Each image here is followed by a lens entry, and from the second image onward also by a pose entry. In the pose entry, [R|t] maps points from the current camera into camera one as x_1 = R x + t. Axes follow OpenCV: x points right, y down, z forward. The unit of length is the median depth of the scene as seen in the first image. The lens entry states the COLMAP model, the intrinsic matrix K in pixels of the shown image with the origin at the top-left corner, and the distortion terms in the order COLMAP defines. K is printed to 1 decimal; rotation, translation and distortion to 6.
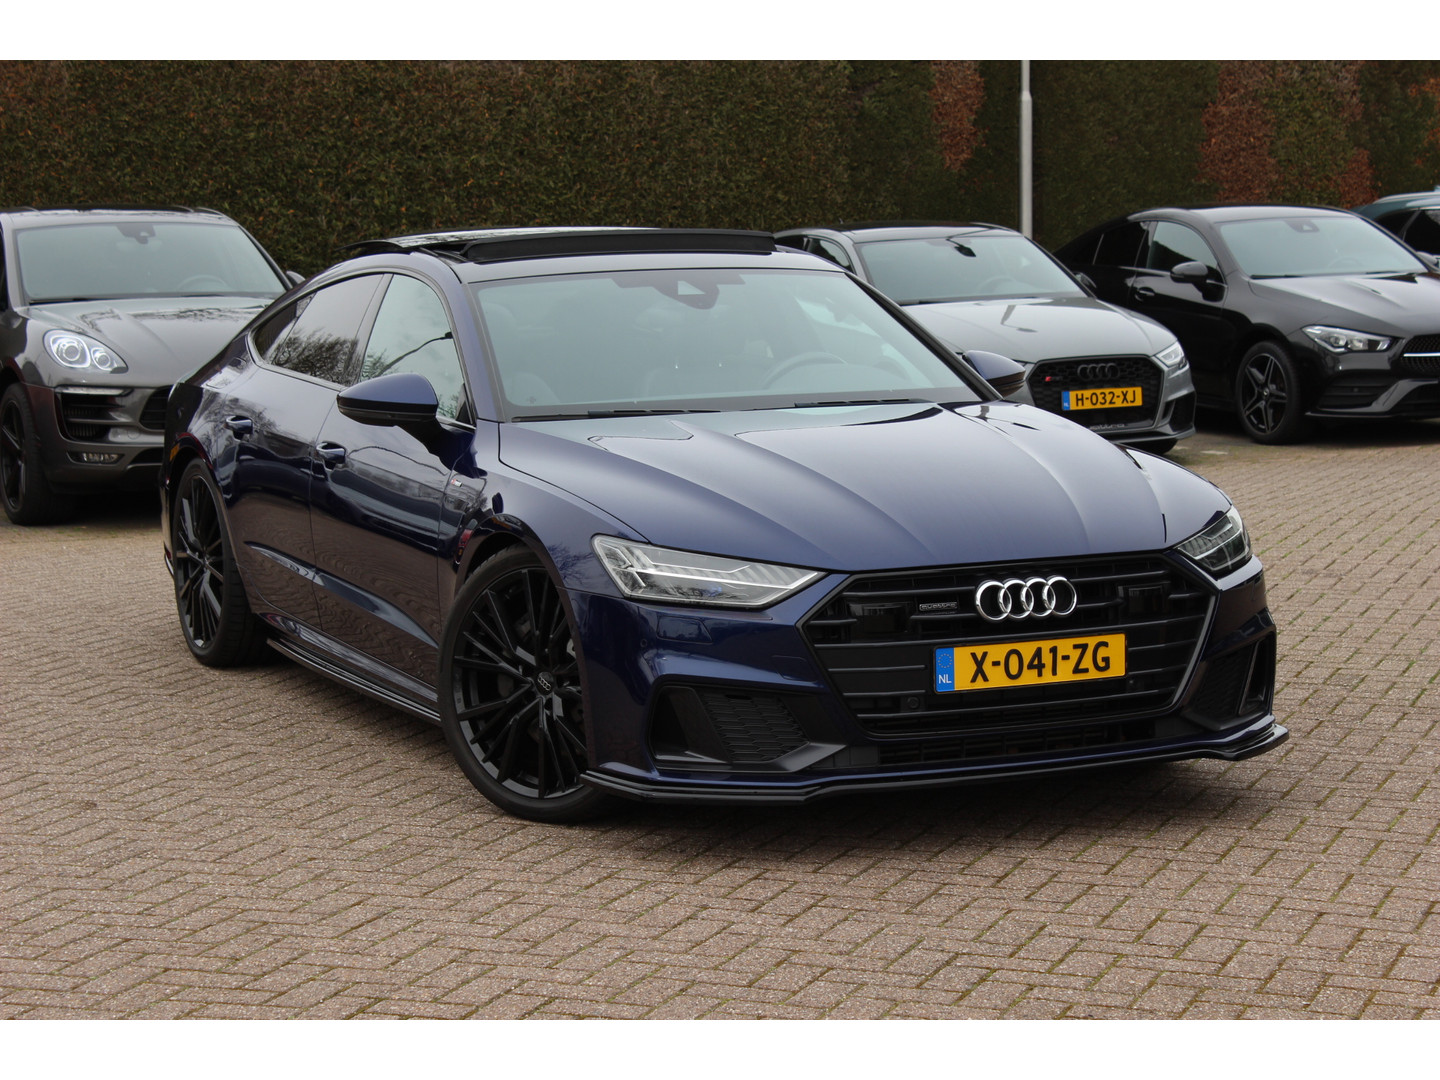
lens RADIAL K [[3289.0, 0, 720.0], [0, 3289.0, 540.0], [0, 0, 1]] dist [0.080426, 0.156353]
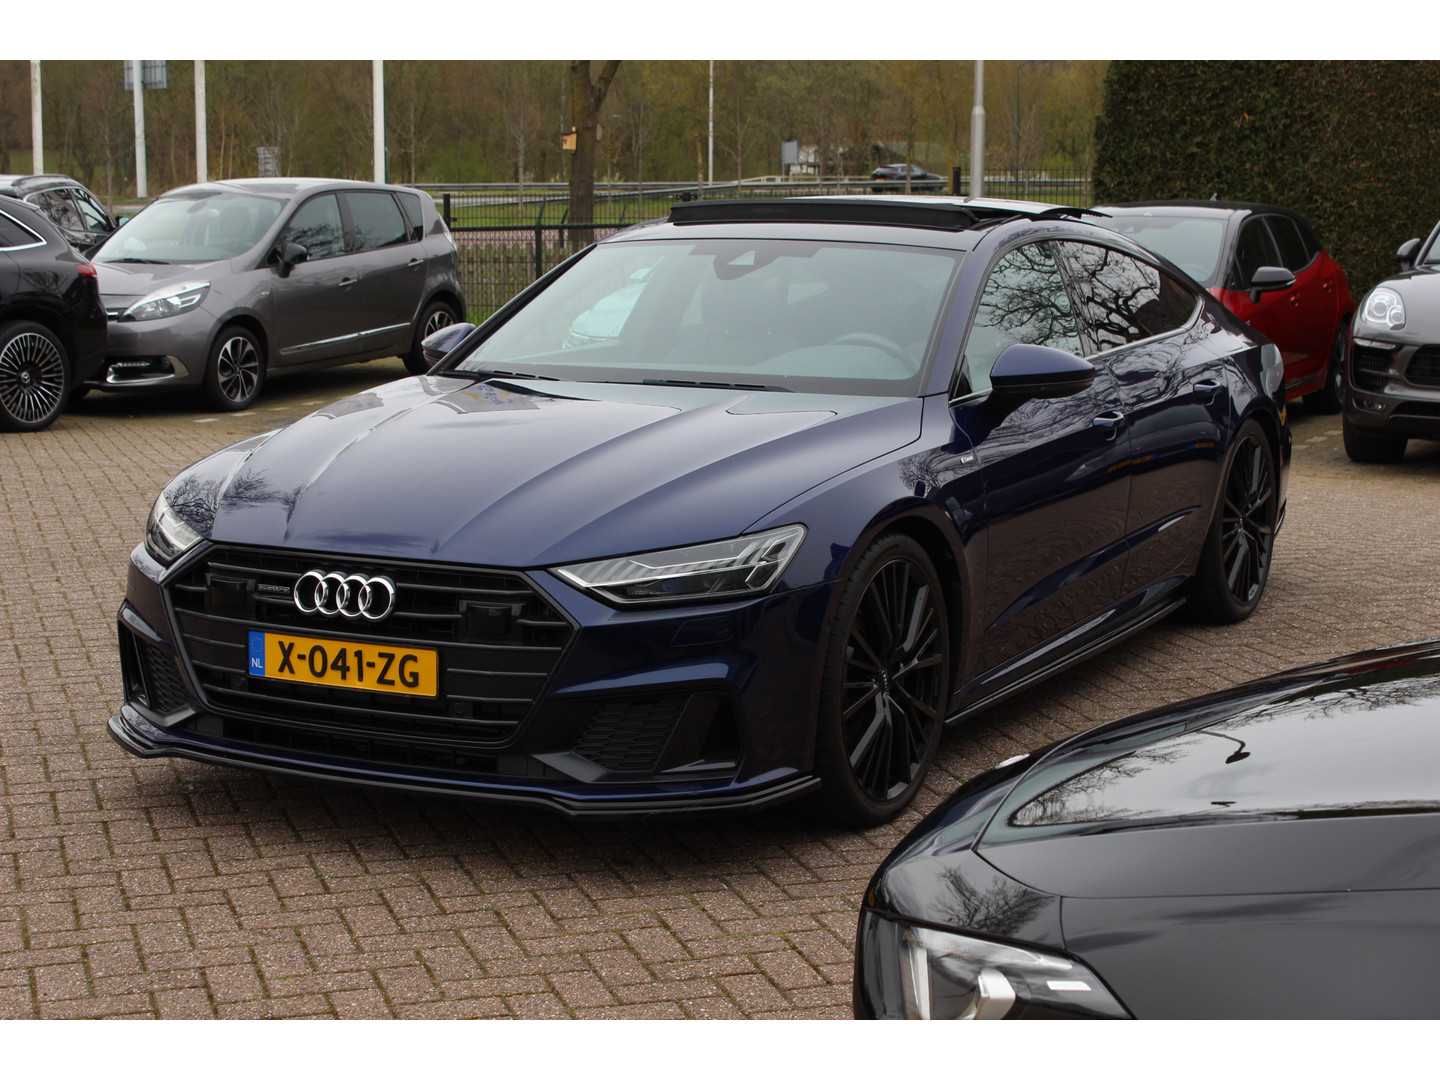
lens RADIAL K [[2594.2, 0, 720.0], [0, 2594.2, 540.0], [0, 0, 1]] dist [-0.052060, 0.118304]
pose [[0.605444, 0.129420, -0.785295, 0.594512], [-0.096677, 0.991343, 0.088843, -0.059705], [0.789994, 0.022130, 0.612715, 0.507616]]
